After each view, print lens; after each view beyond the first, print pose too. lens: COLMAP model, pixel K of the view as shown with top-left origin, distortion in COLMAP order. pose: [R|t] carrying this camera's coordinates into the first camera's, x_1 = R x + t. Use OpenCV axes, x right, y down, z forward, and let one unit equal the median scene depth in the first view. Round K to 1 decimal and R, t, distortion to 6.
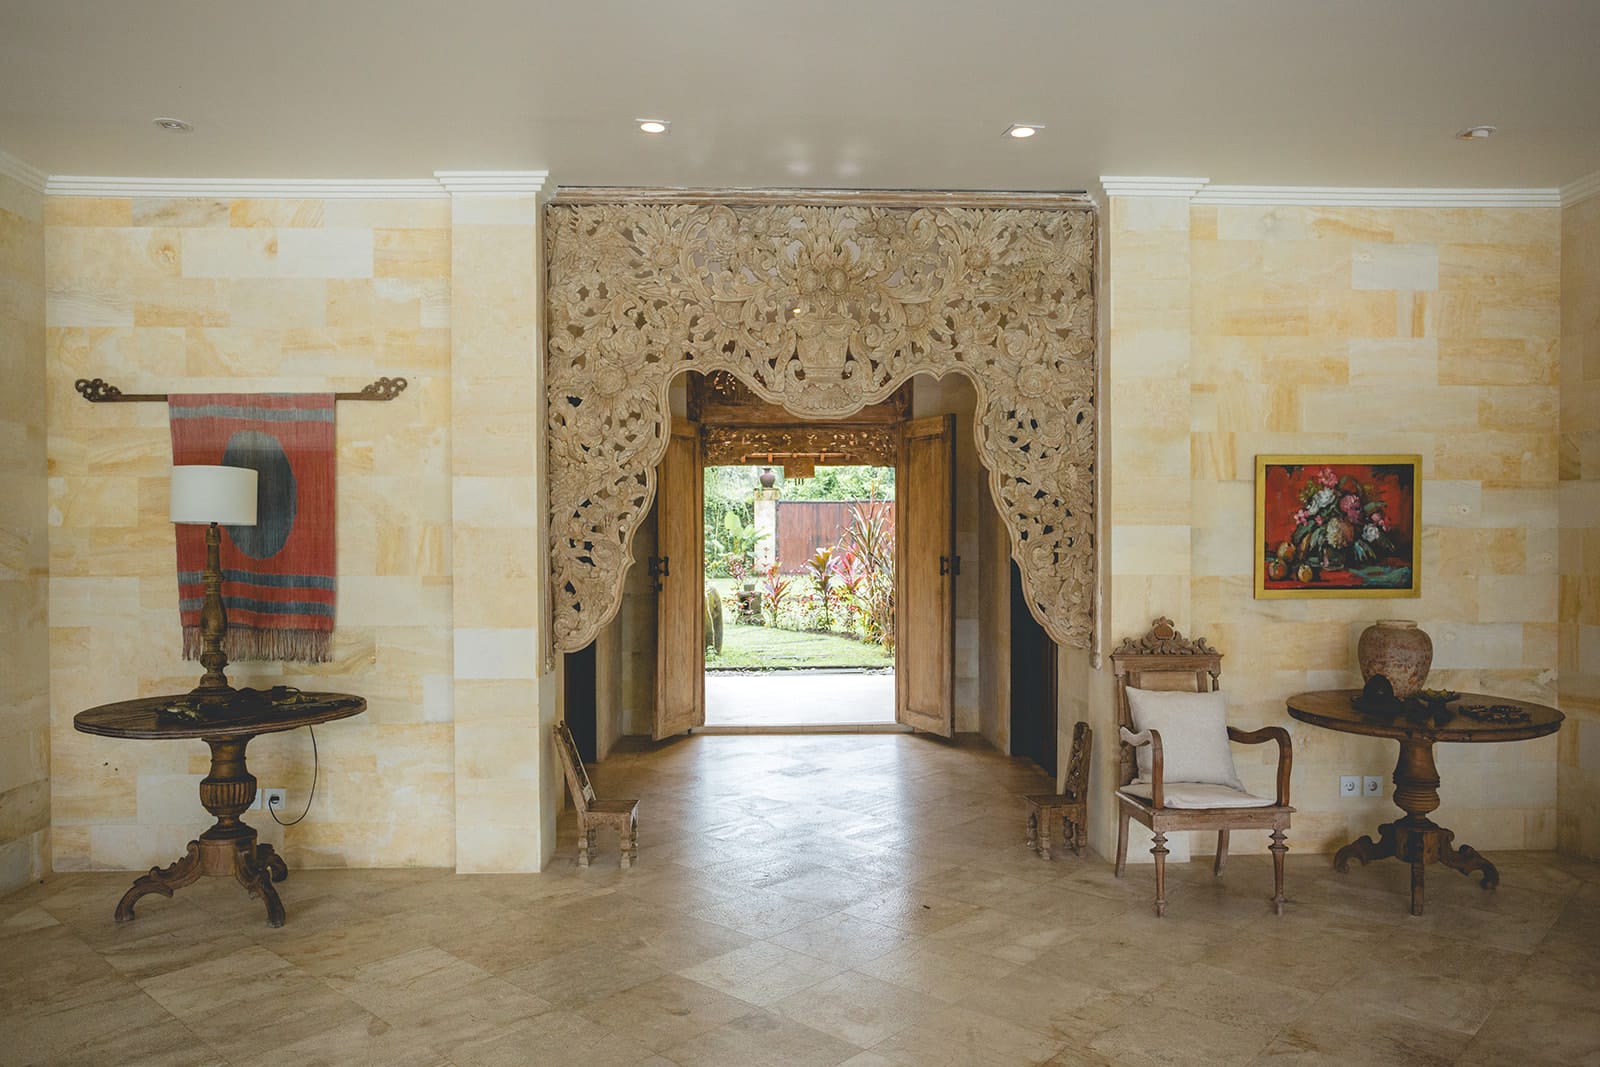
lens RADIAL K [[1190.7, 0, 800.9], [0, 1190.7, 548.2], [0, 0, 1]] dist [-0.011339, 0.005314]
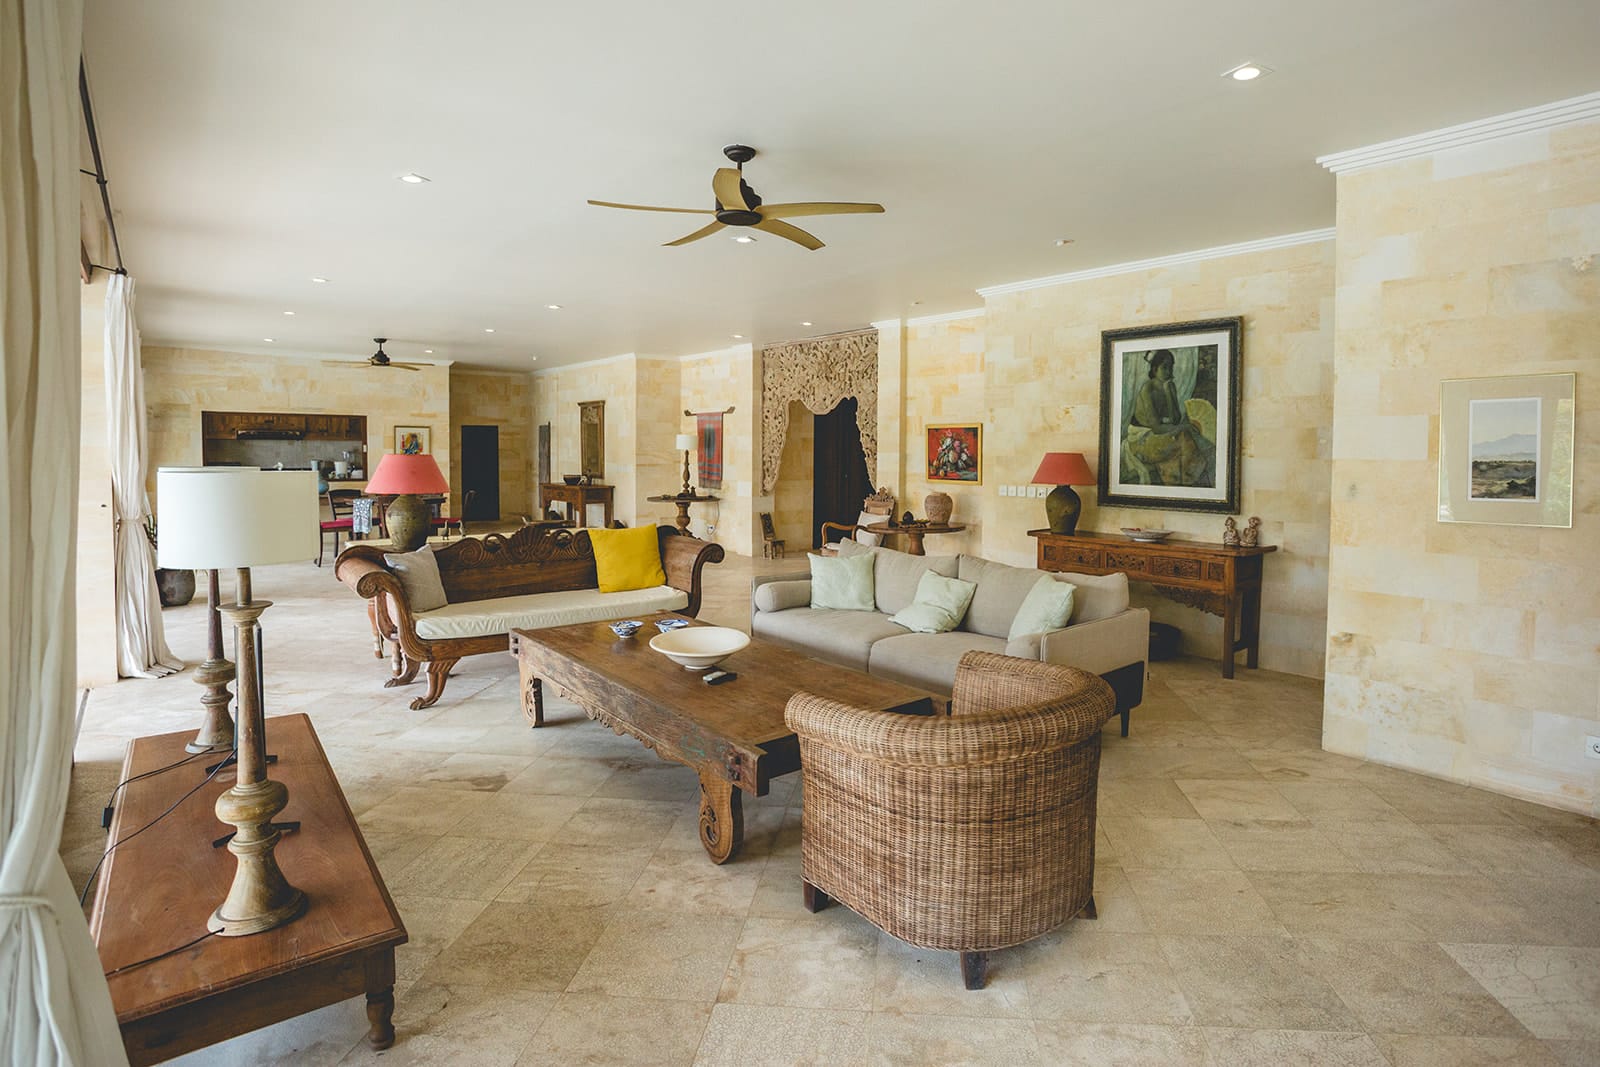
lens RADIAL K [[793.1, 0, 802.8], [0, 793.1, 493.1], [0, 0, 1]] dist [-0.044710, 0.008787]
pose [[0.610065, 0.050901, -0.790715, 1.572982], [-0.014777, 0.998492, 0.052876, -0.019550], [0.792214, -0.020573, 0.609897, -0.223751]]
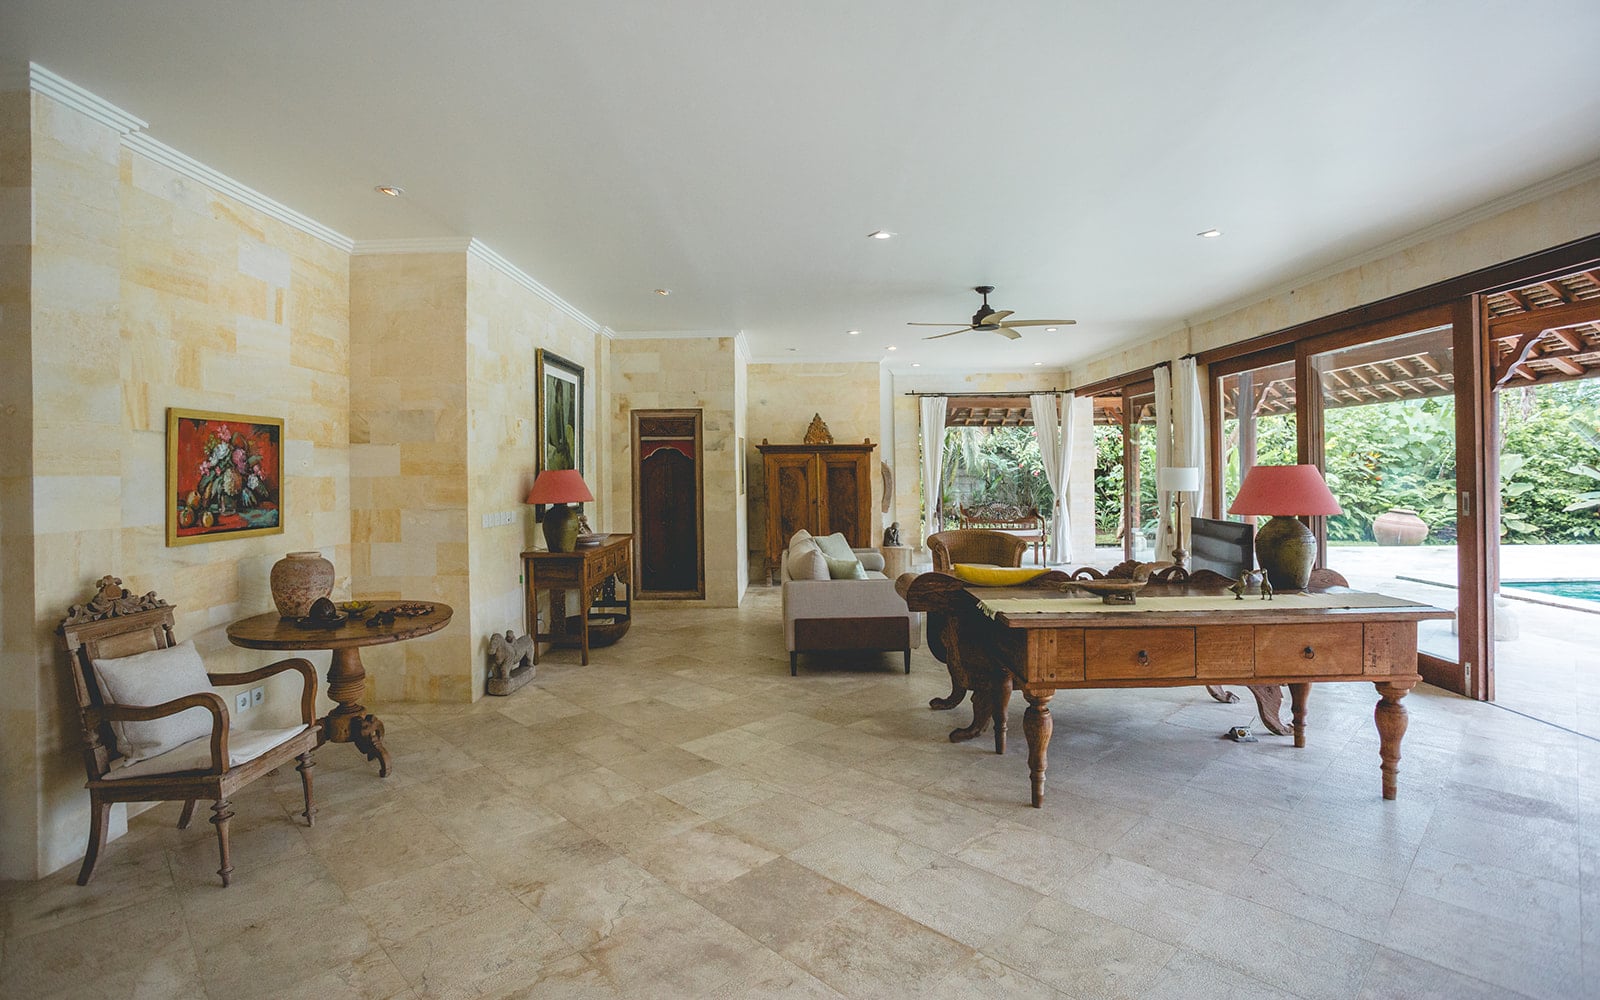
lens RADIAL K [[758.3, 0, 775.7], [0, 758.3, 461.3], [0, 0, 1]] dist [0.001905, 0.001385]
pose [[0.075533, 0.015310, 0.997026, -0.238825], [0.020558, 0.999646, -0.016908, -0.009810], [-0.996931, 0.021774, 0.075191, 0.435310]]
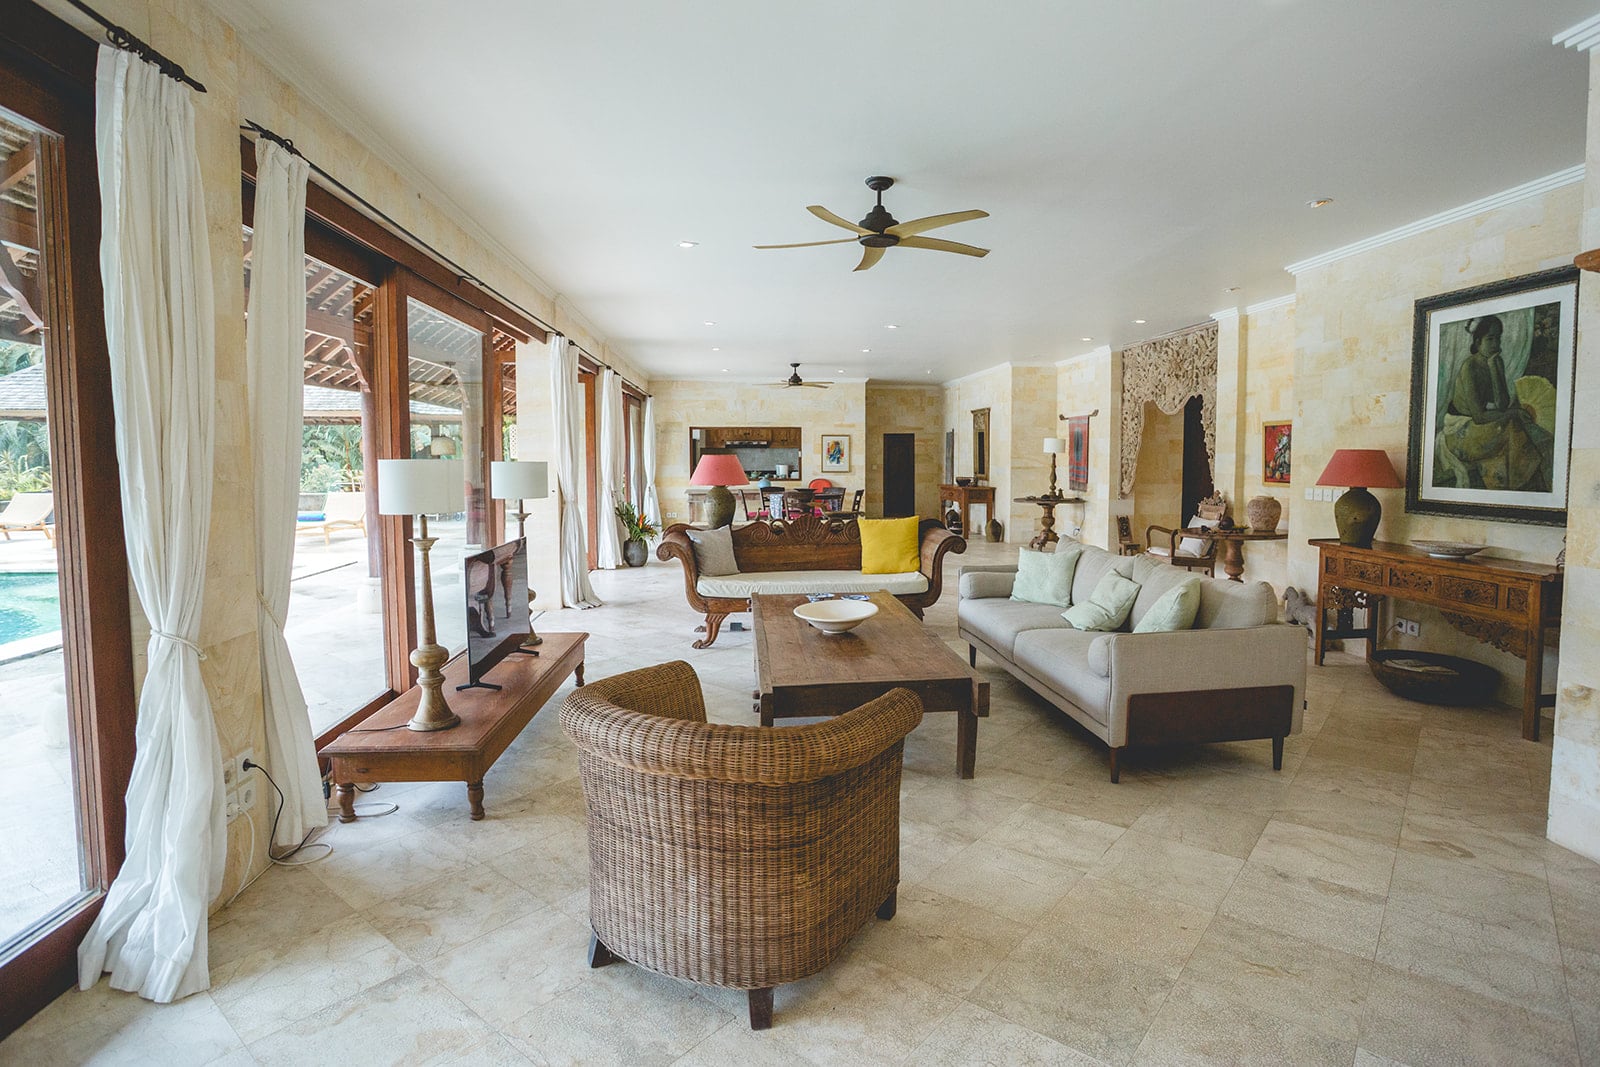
lens RADIAL K [[765.7, 0, 869.2], [0, 765.7, 521.0], [0, 0, 1]] dist [-0.023627, 0.008947]
pose [[0.125899, 0.088076, -0.988126, 1.762102], [-0.006464, 0.996103, 0.087963, -0.013416], [0.992022, -0.004687, 0.125978, 0.077314]]
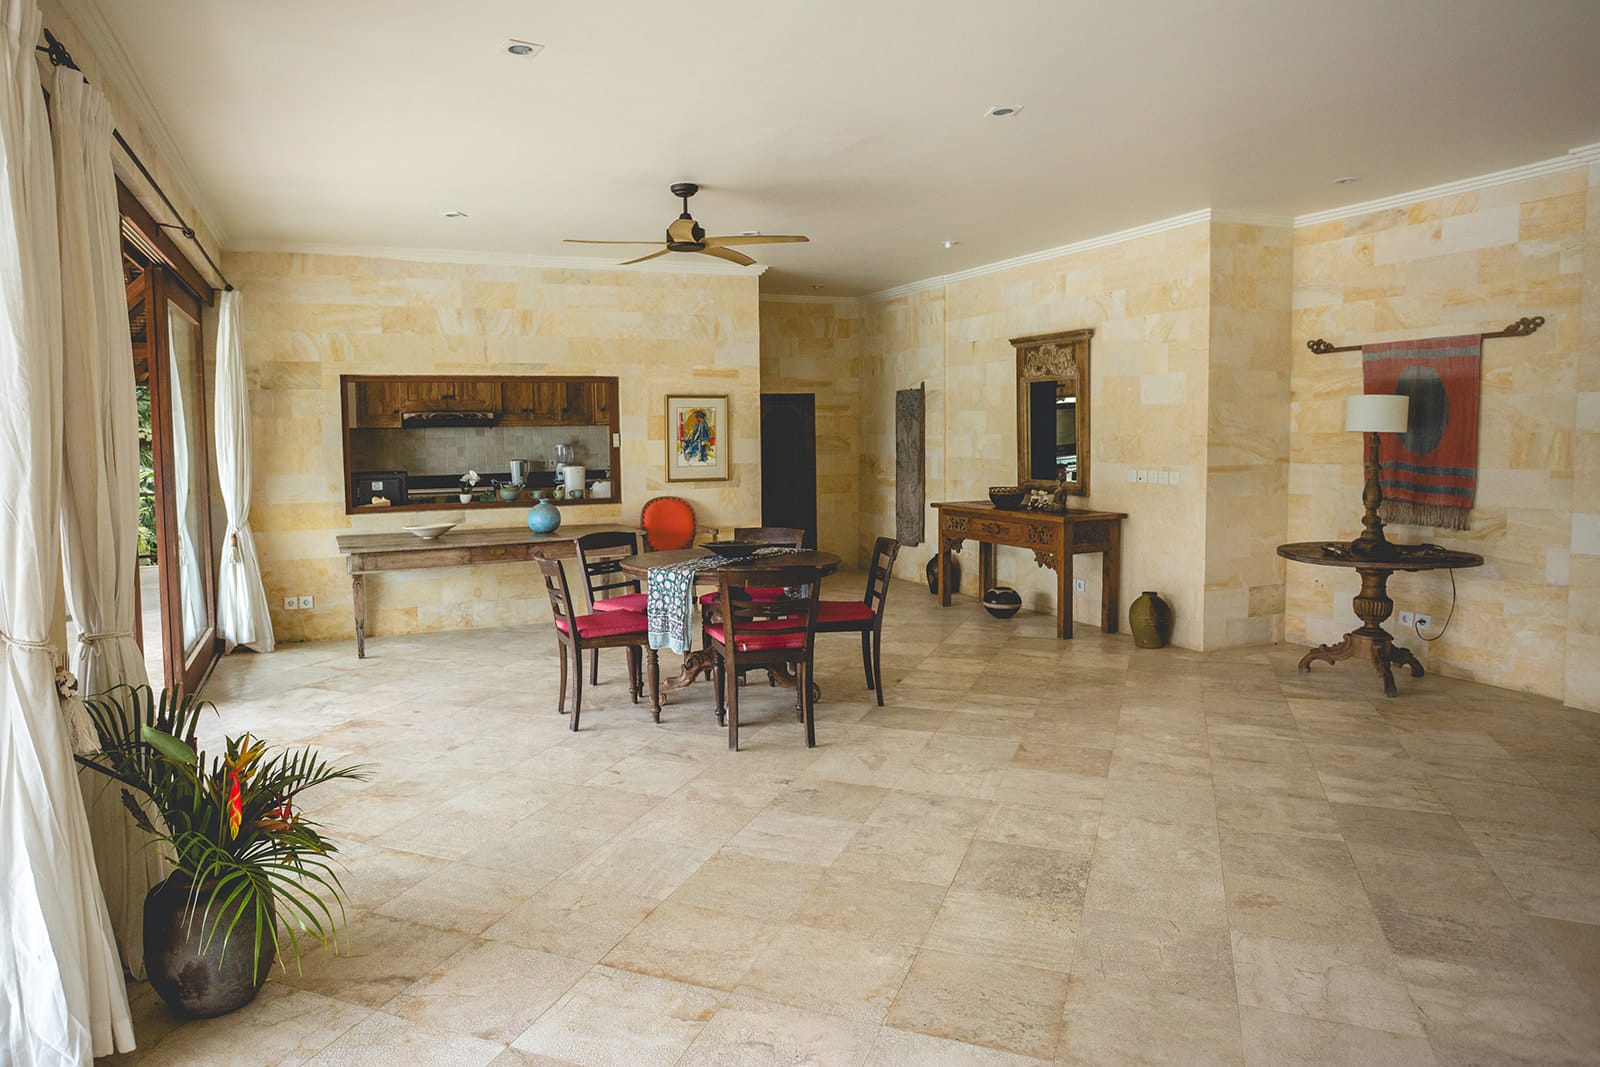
lens RADIAL K [[966.3, 0, 731.6], [0, 966.3, 508.9], [0, 0, 1]] dist [-0.022317, 0.008823]
pose [[0.349086, 0.073692, -0.934189, 0.342356], [0.004833, 0.996748, 0.080432, -0.022982], [0.937078, -0.032592, 0.347595, -0.188219]]
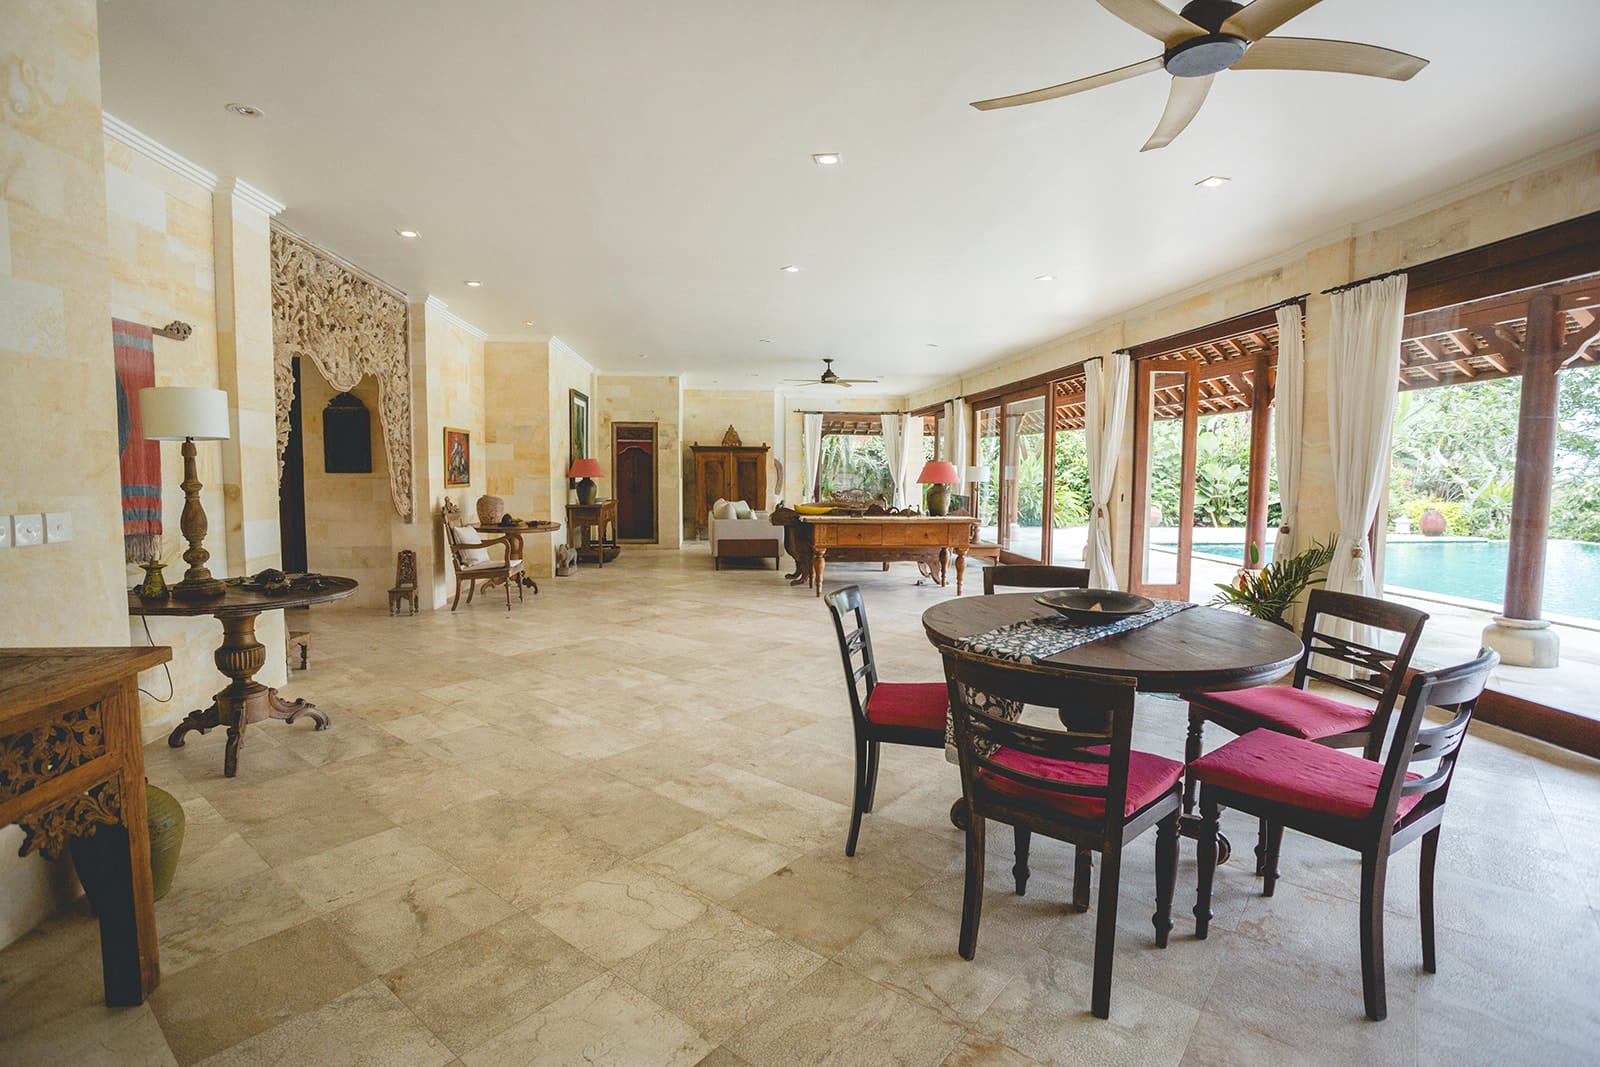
lens RADIAL K [[765.7, 0, 792.0], [0, 765.7, 510.3], [0, 0, 1]] dist [-0.023627, 0.008947]
pose [[-0.061127, -0.050072, 0.996873, -1.166595], [0.003073, 0.998727, 0.050354, 0.012386], [-0.998125, 0.006141, -0.060896, 0.422354]]
